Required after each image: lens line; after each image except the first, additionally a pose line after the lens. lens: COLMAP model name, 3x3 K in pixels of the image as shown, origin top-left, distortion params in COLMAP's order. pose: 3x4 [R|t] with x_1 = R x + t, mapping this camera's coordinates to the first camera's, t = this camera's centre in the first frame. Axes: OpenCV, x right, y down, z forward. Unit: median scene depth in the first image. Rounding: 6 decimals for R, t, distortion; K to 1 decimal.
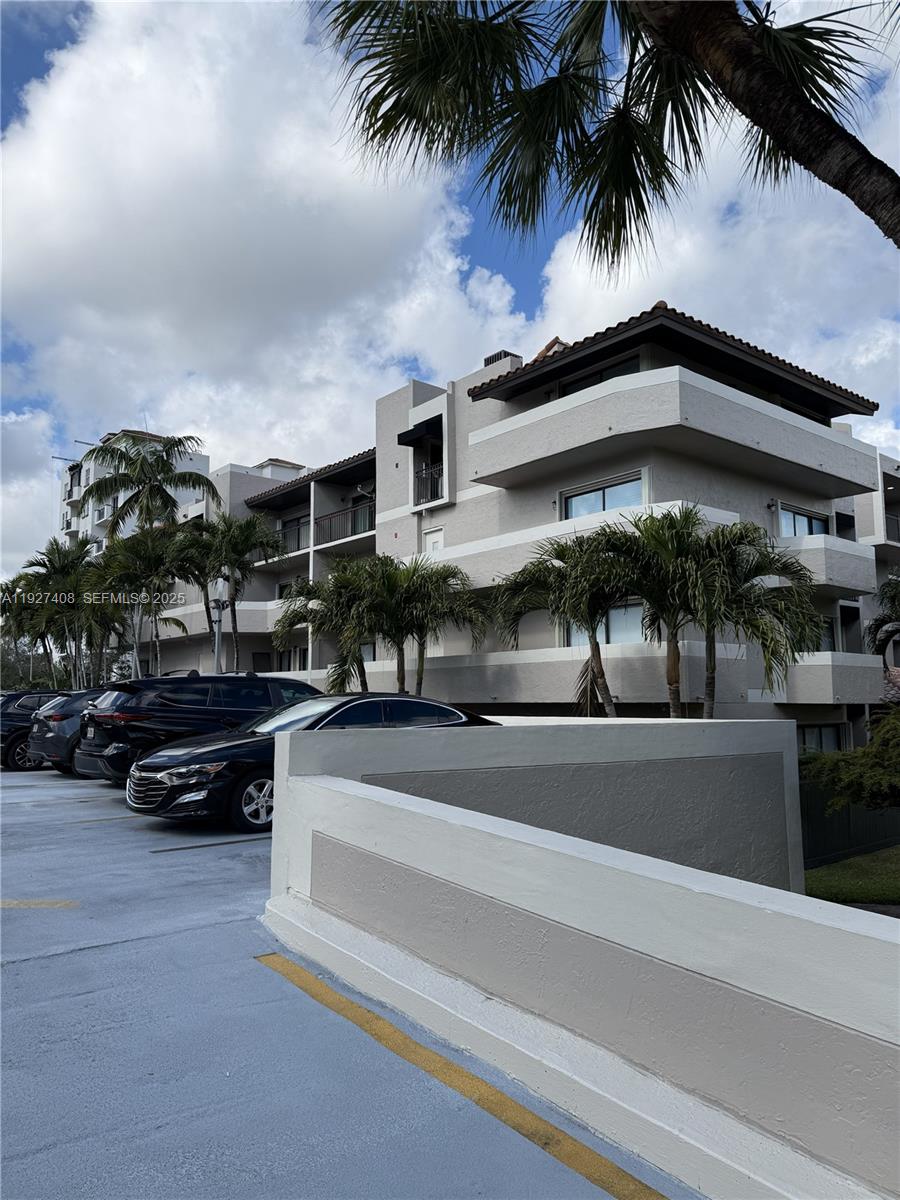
lens RADIAL K [[836.5, 0, 450.3], [0, 836.5, 610.8], [0, 0, 1]] dist [0.080633, -0.002117]
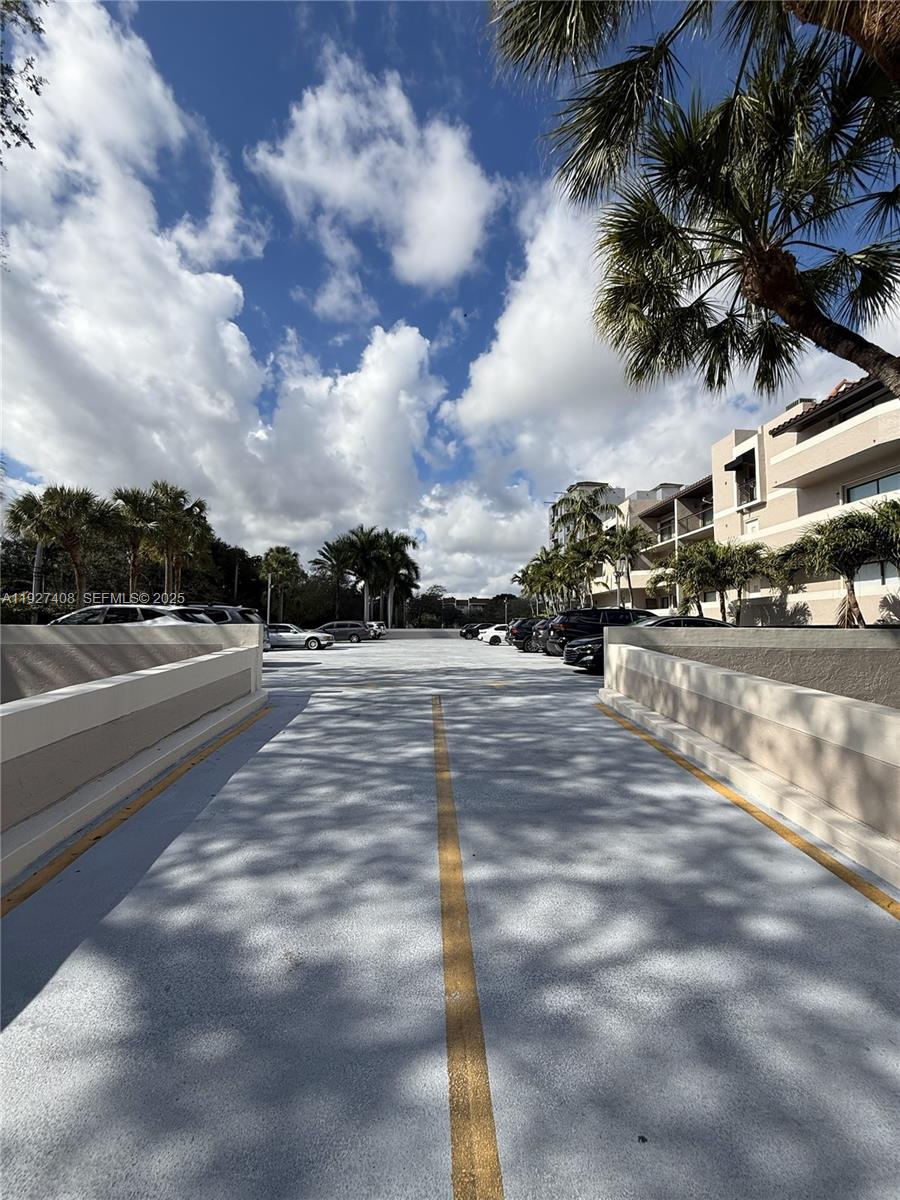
lens RADIAL K [[476.9, 0, 450.0], [0, 476.9, 600.0], [0, 0, 1]] dist [-0.000766, 0.000001]
pose [[0.798674, -0.022315, -0.601350, 0.067399], [0.050075, 0.998311, 0.029461, 0.001134], [0.599677, -0.053642, 0.798442, -0.095502]]
